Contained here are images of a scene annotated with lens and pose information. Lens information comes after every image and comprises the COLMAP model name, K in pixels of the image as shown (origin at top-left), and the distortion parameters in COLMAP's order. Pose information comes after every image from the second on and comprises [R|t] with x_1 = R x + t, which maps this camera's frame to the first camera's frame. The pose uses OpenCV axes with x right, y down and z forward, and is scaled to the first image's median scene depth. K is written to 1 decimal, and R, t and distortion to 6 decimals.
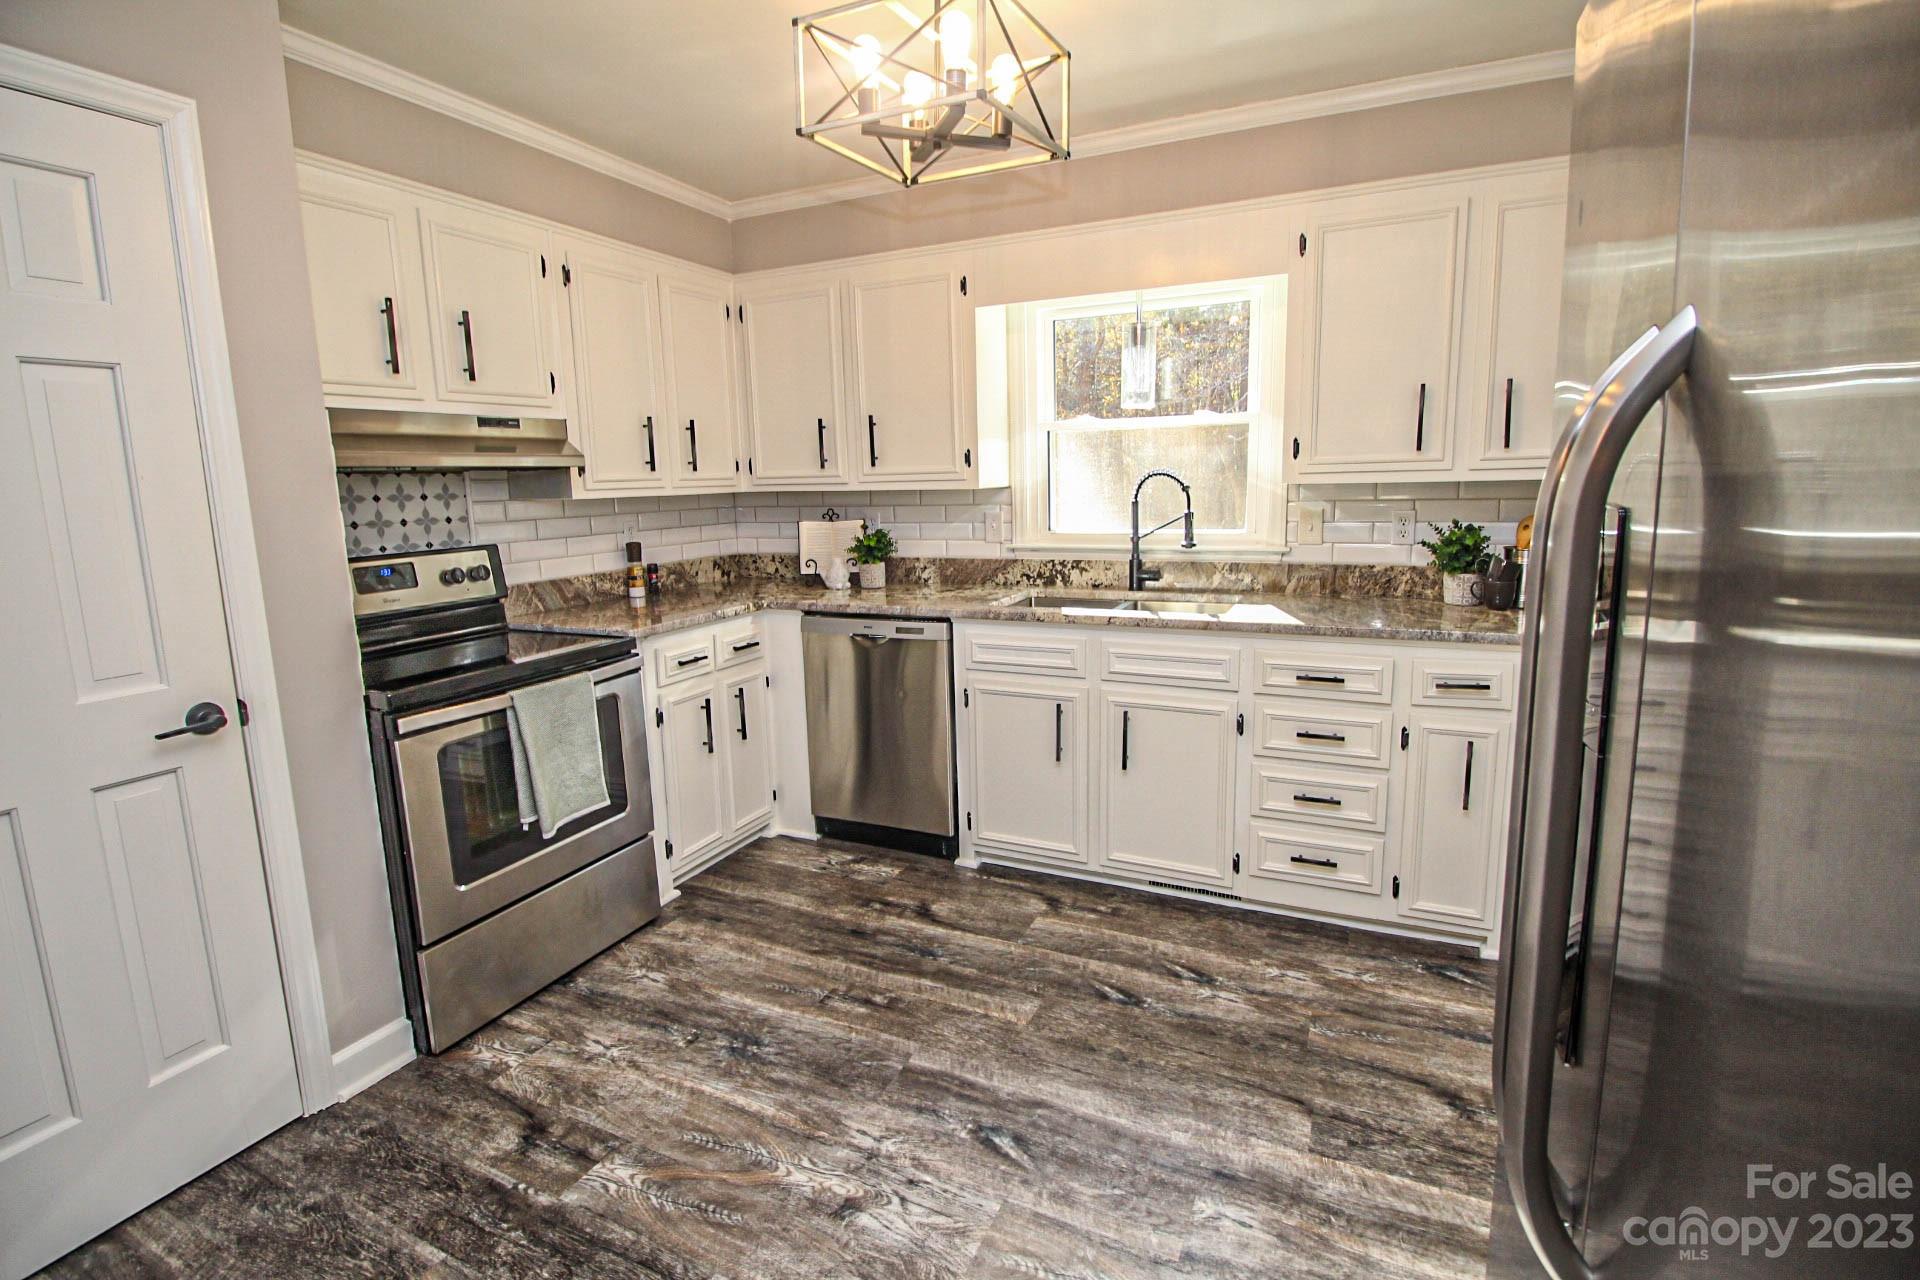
lens RADIAL K [[913.7, 0, 947.2], [0, 913.7, 638.2], [0, 0, 1]] dist [-0.009457, -0.004711]
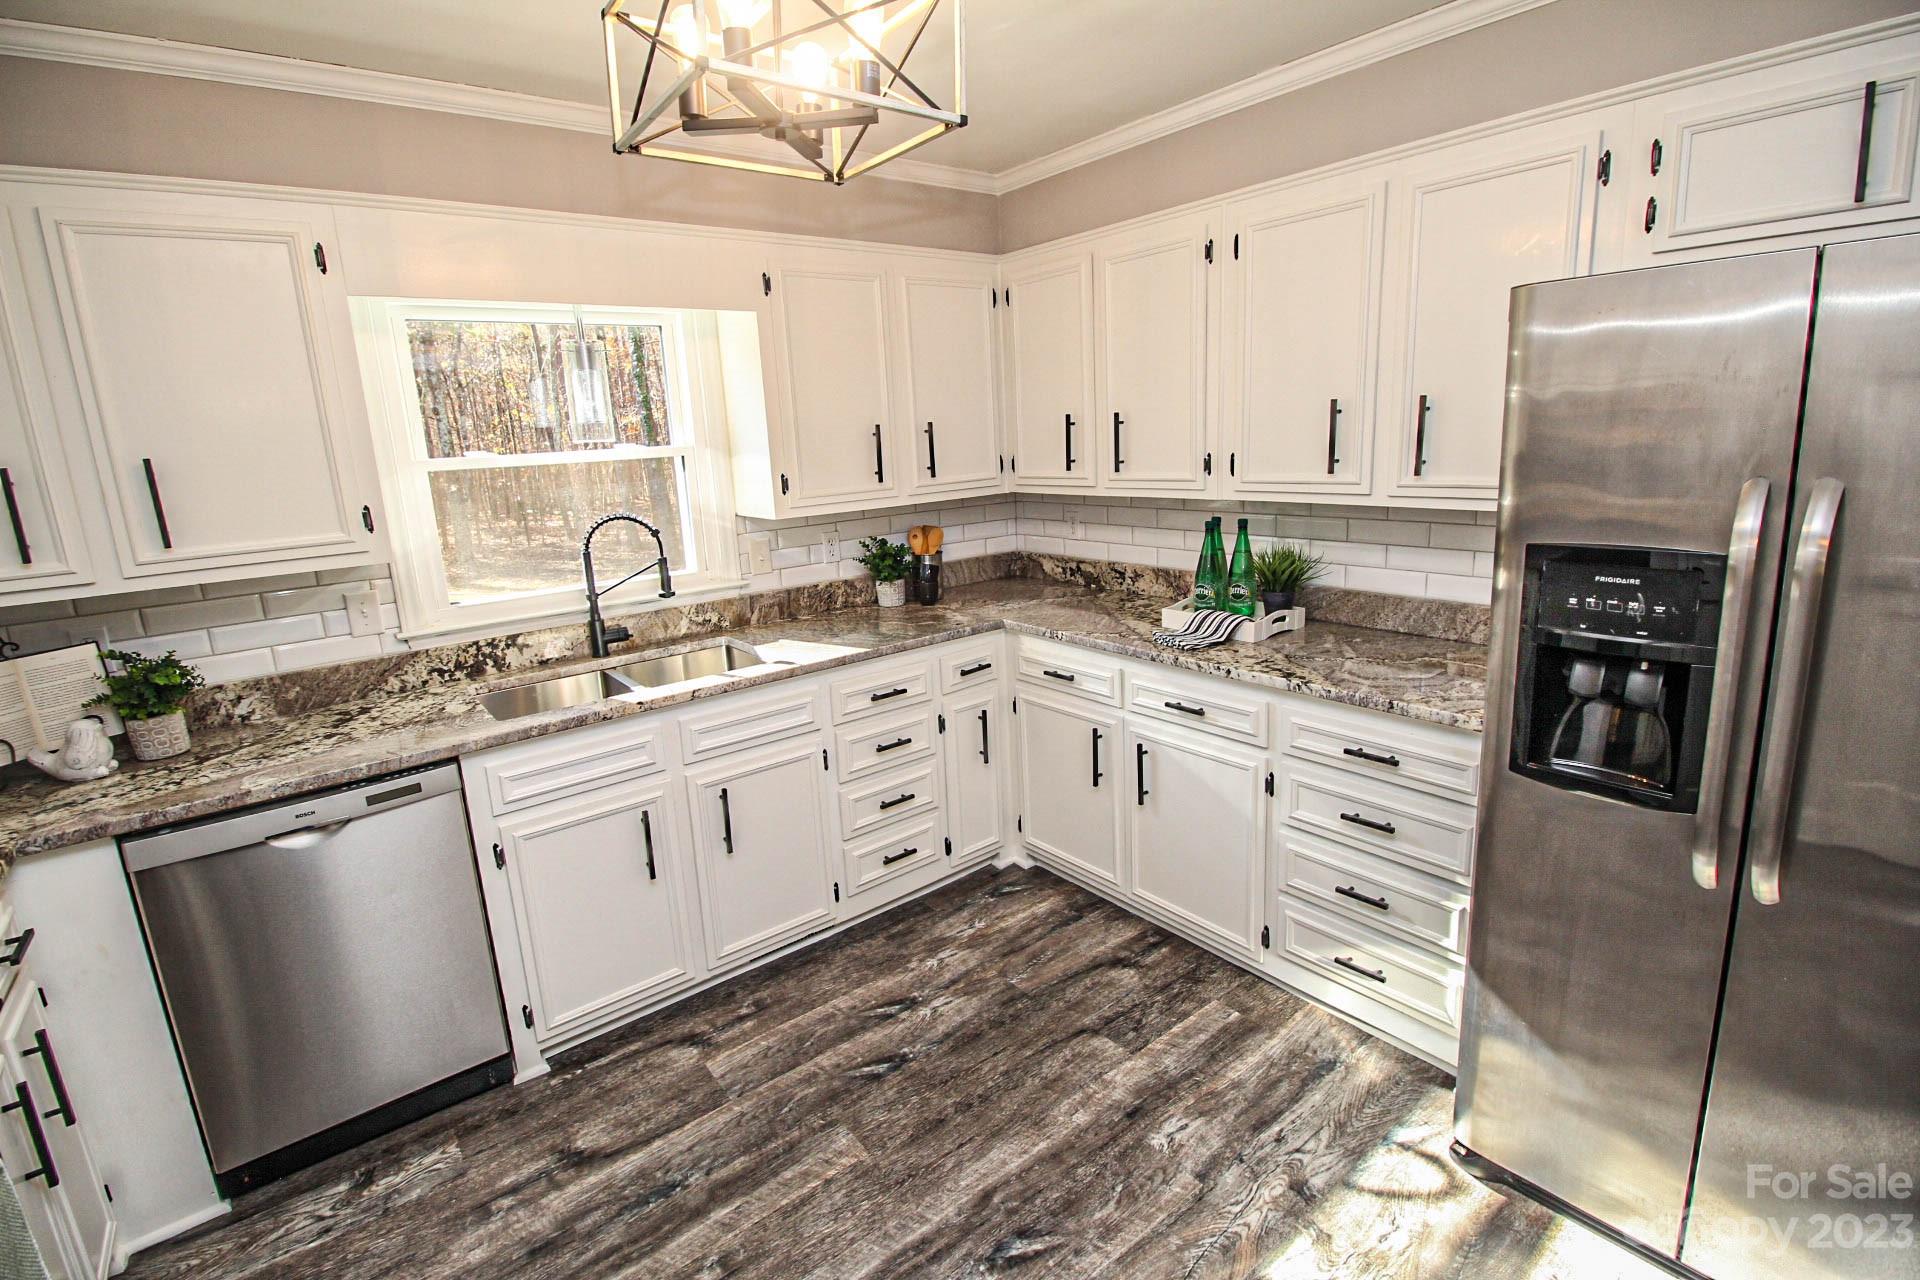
lens RADIAL K [[913.7, 0, 953.9], [0, 913.7, 629.9], [0, 0, 1]] dist [-0.009457, -0.004711]
pose [[0.423741, -0.196845, 0.884136, -0.464590], [0.195147, 0.973017, 0.123105, -0.136468], [-0.884512, 0.120372, 0.450721, 0.387186]]
